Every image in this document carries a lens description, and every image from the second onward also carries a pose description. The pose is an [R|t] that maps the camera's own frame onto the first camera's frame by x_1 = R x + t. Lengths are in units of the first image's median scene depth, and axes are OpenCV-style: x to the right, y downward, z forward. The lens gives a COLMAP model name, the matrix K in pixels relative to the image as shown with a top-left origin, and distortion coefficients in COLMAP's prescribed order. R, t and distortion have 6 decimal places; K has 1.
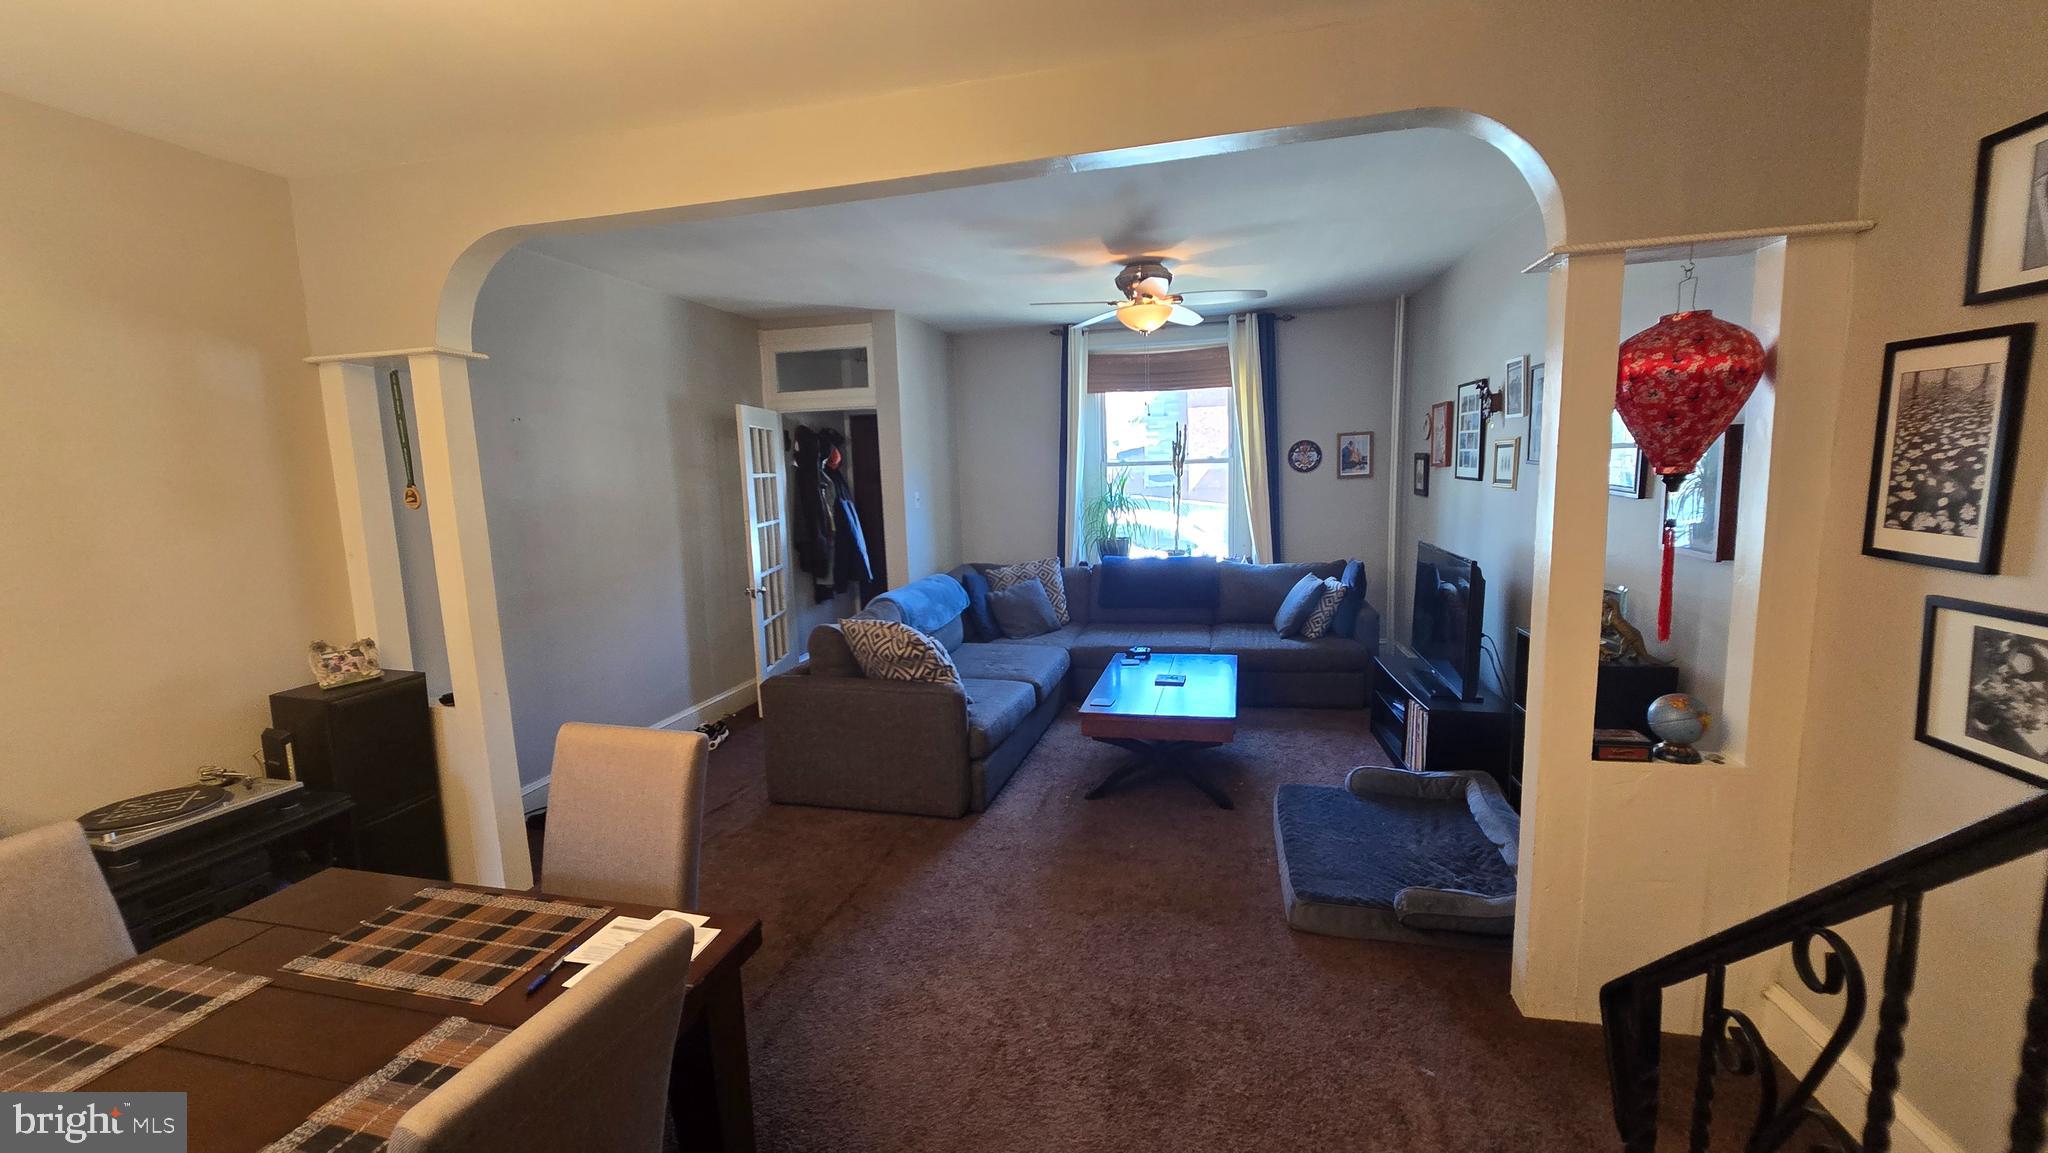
lens RADIAL K [[826.6, 0, 1011.9], [0, 826.6, 584.3], [0, 0, 1]] dist [-0.001155, -0.000290]
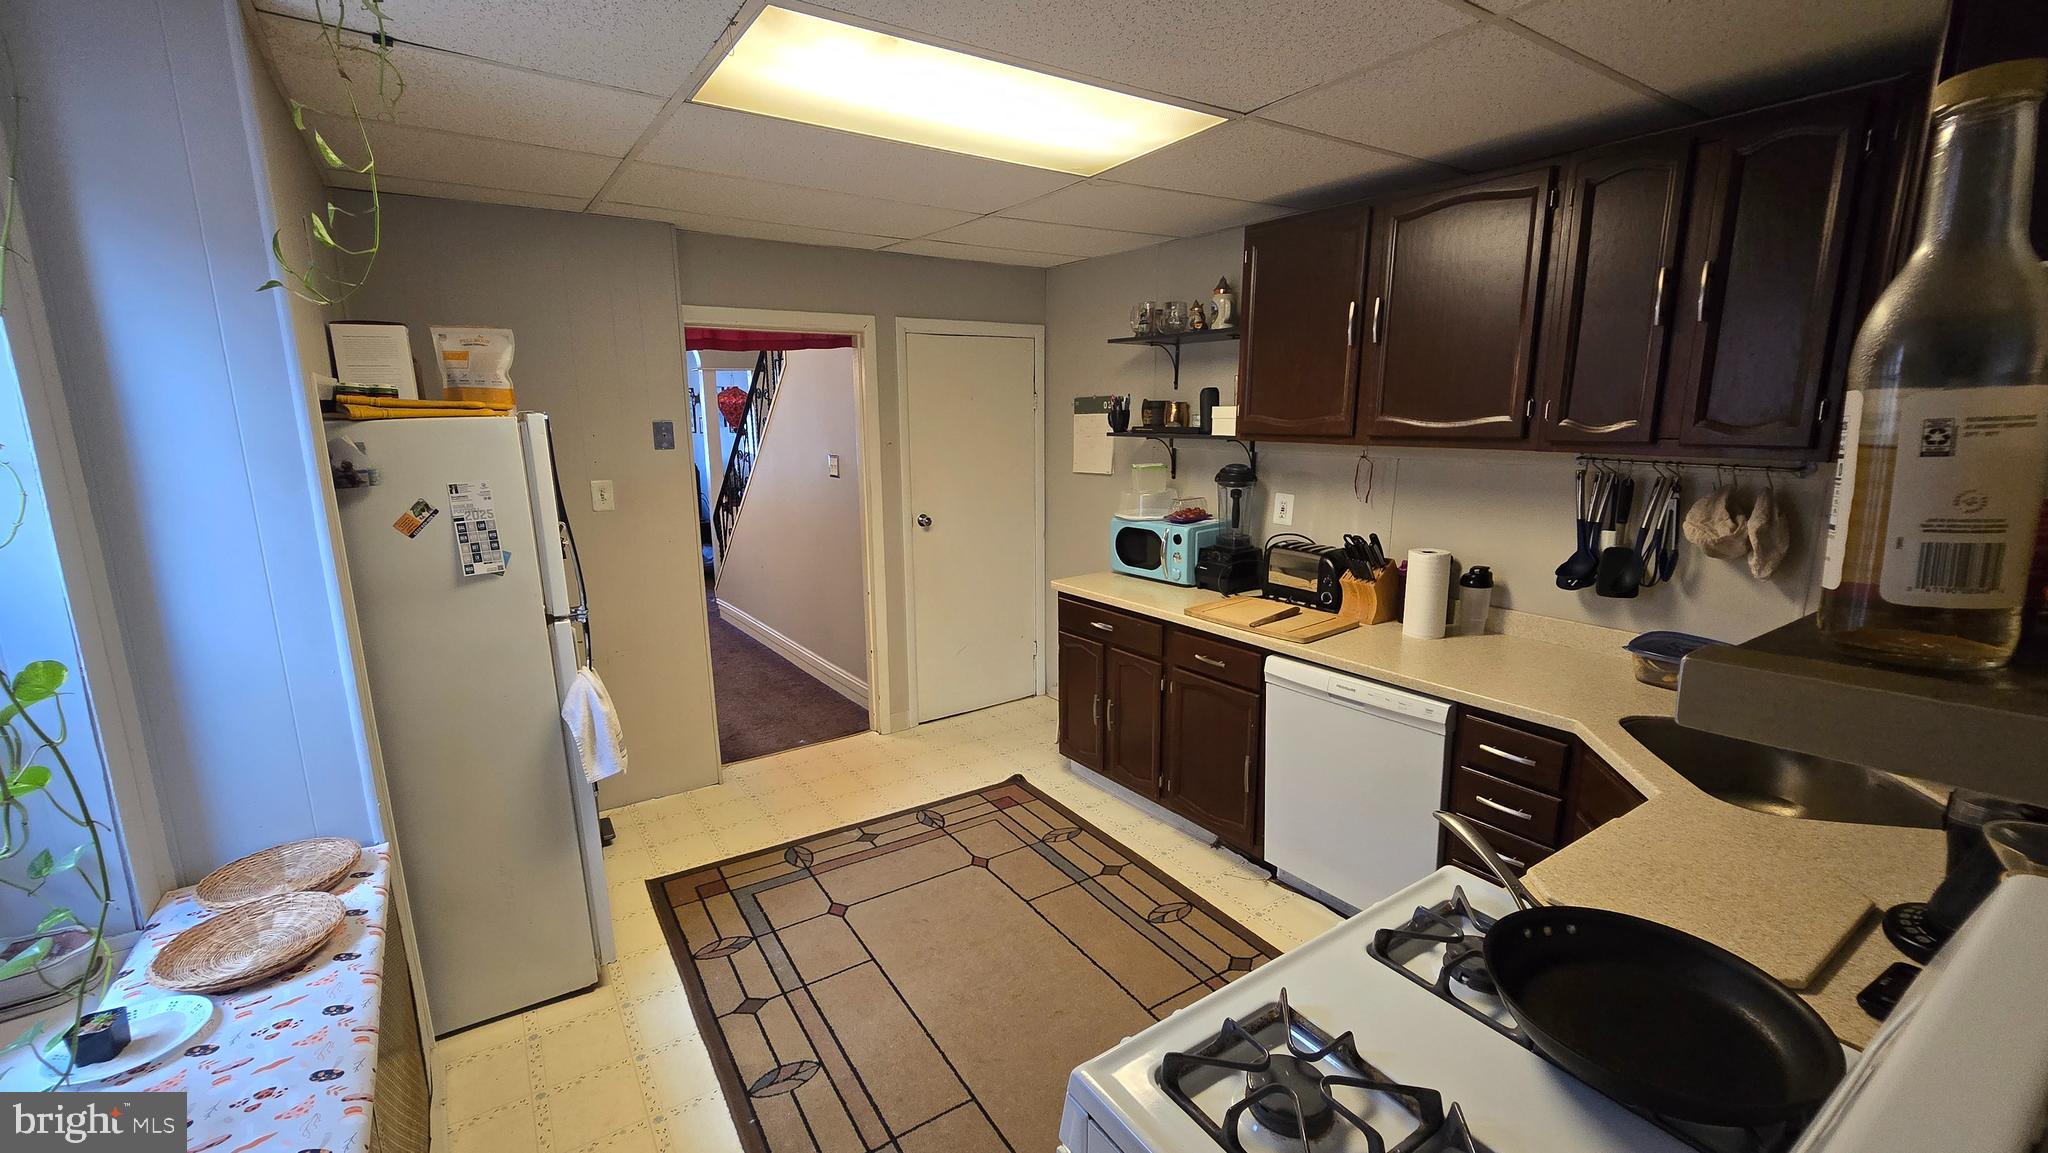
lens RADIAL K [[839.8, 0, 1015.3], [0, 839.8, 583.0], [0, 0, 1]] dist [-0.000049, -0.000646]
pose [[0.668133, -0.122514, 0.733887, -0.527557], [0.092736, 0.992371, 0.081237, 0.157933], [-0.738240, 0.013780, 0.674397, -1.067677]]
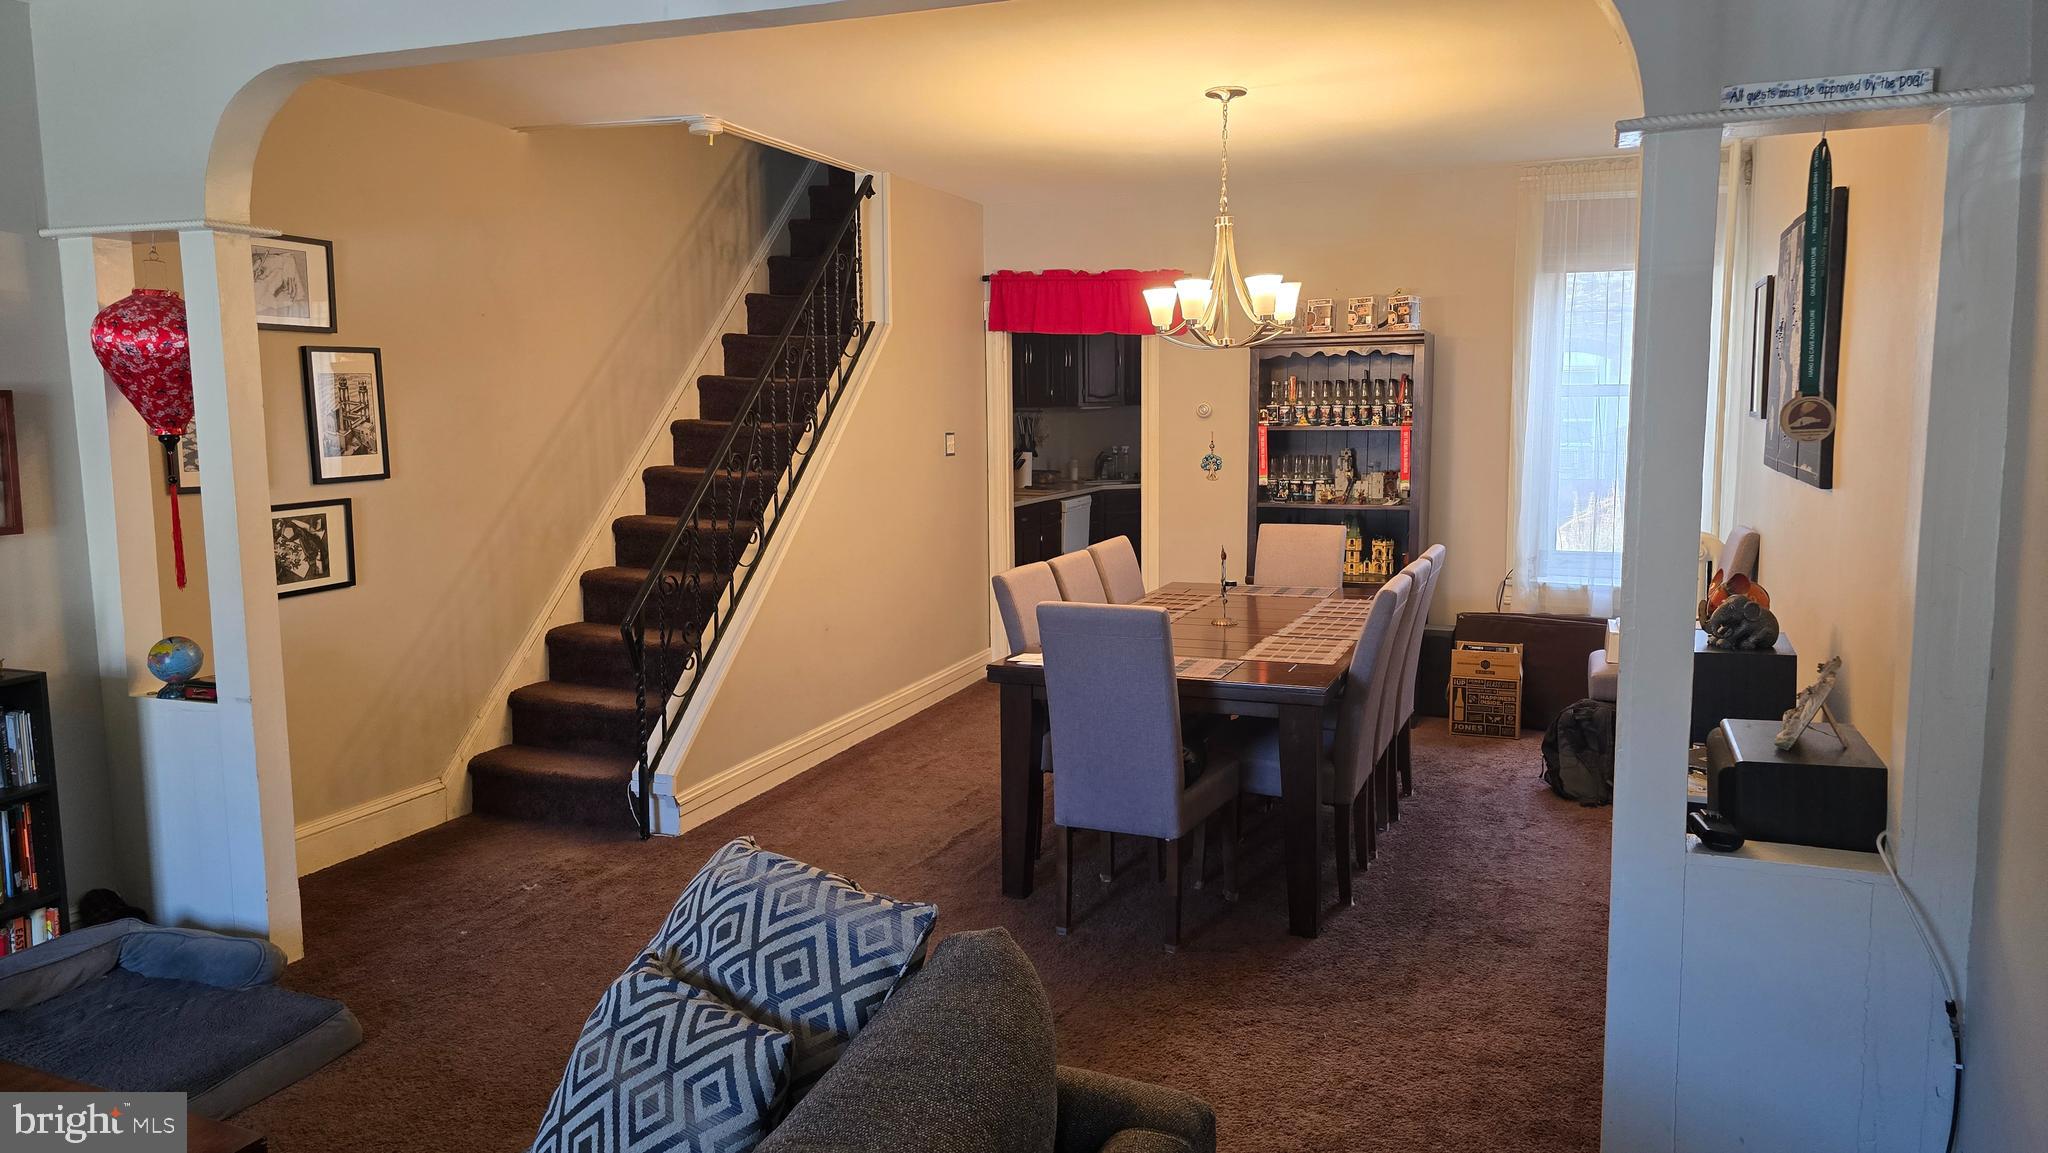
lens RADIAL K [[1367.0, 0, 1039.6], [0, 1367.0, 558.4], [0, 0, 1]] dist [0.067034, -0.070149]
pose [[-0.990319, 0.028137, 0.135927, -0.245851], [0.061556, 0.966708, 0.248366, -0.152288], [-0.124413, 0.254329, -0.959082, 1.120311]]
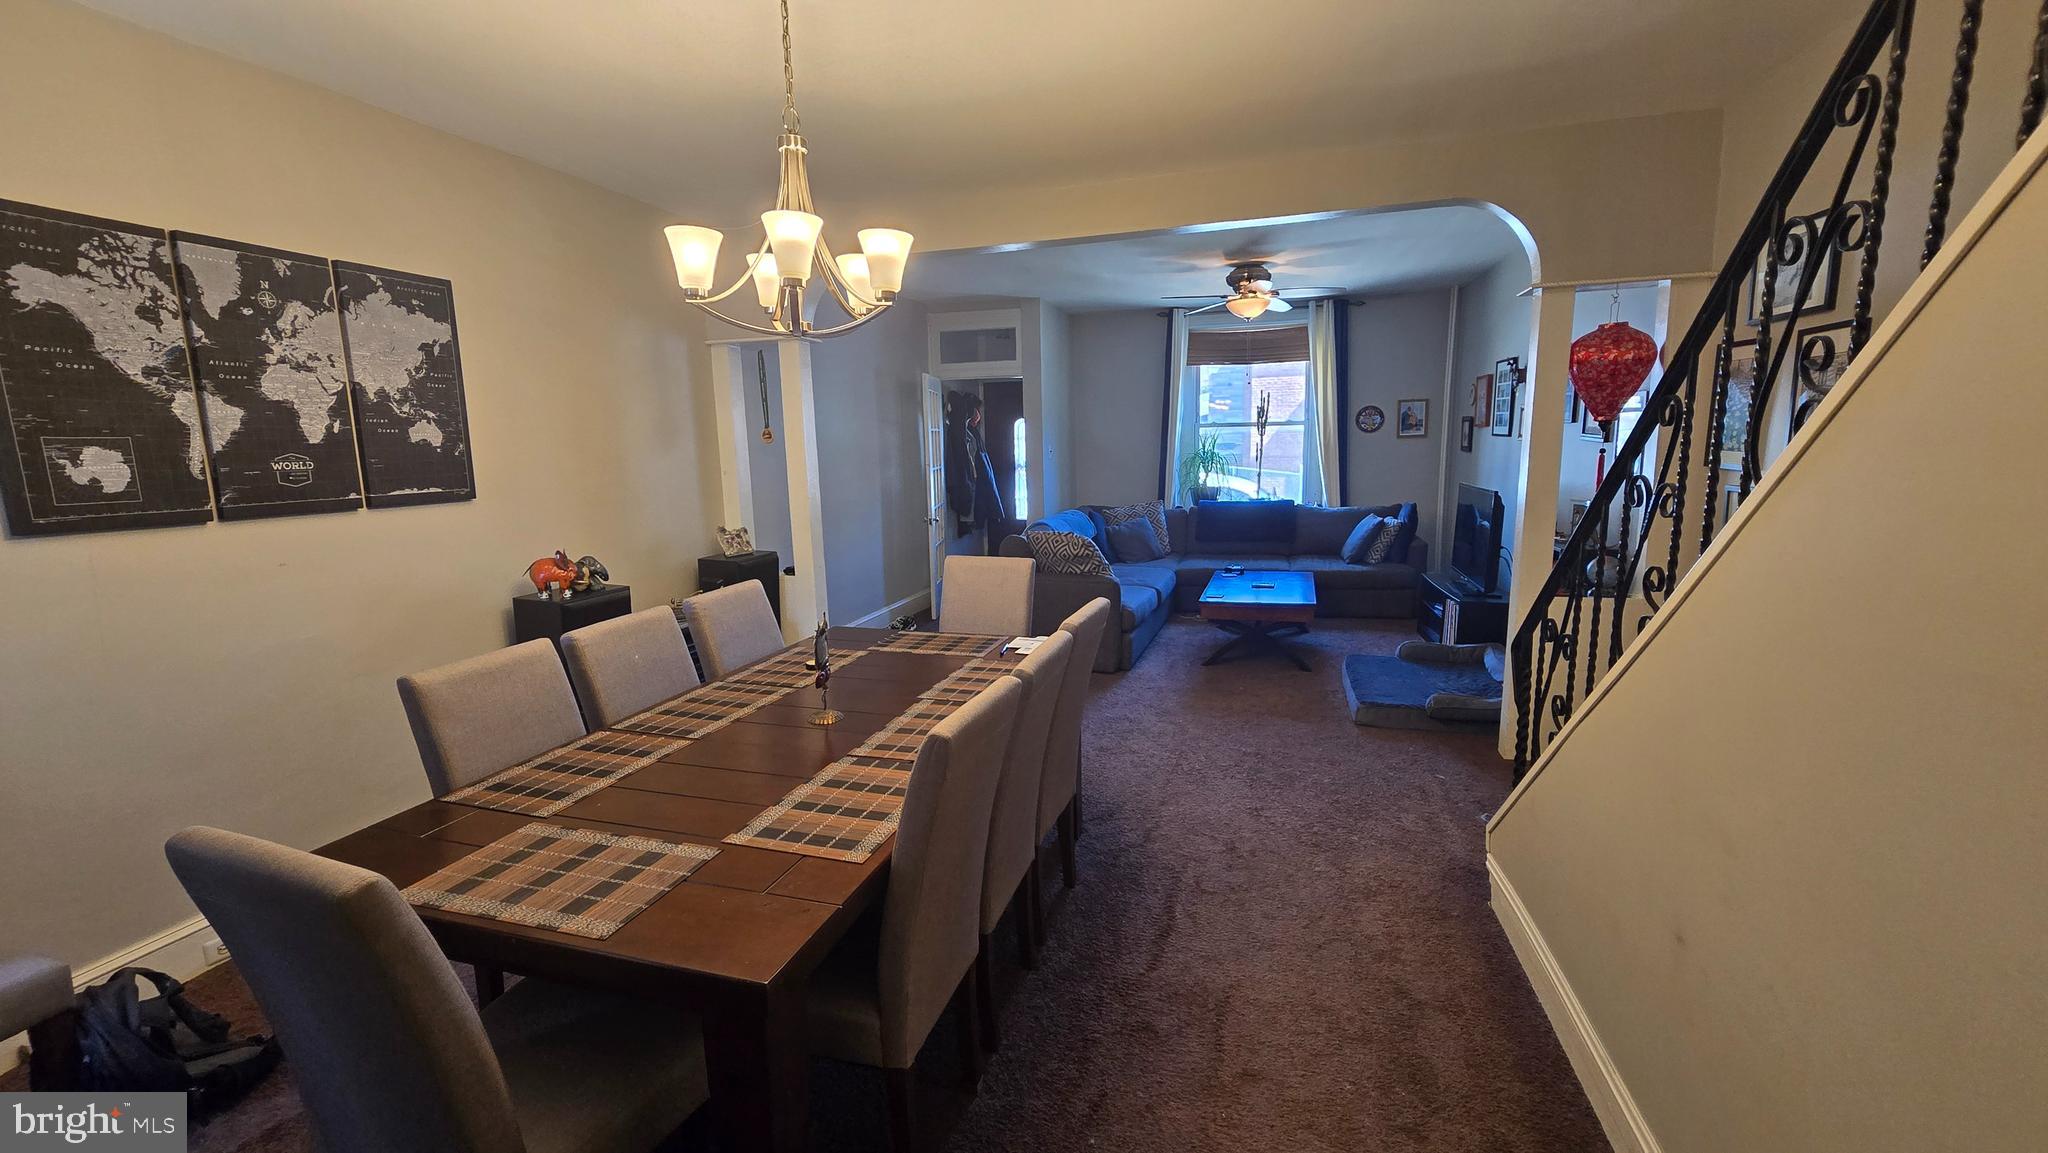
lens RADIAL K [[839.8, 0, 1015.3], [0, 839.8, 583.0], [0, 0, 1]] dist [-0.000049, -0.000646]
pose [[0.998669, 0.018263, -0.048226, -0.123175], [-0.016752, 0.999362, 0.031547, 0.067138], [0.048771, -0.030697, 0.998338, -0.318274]]
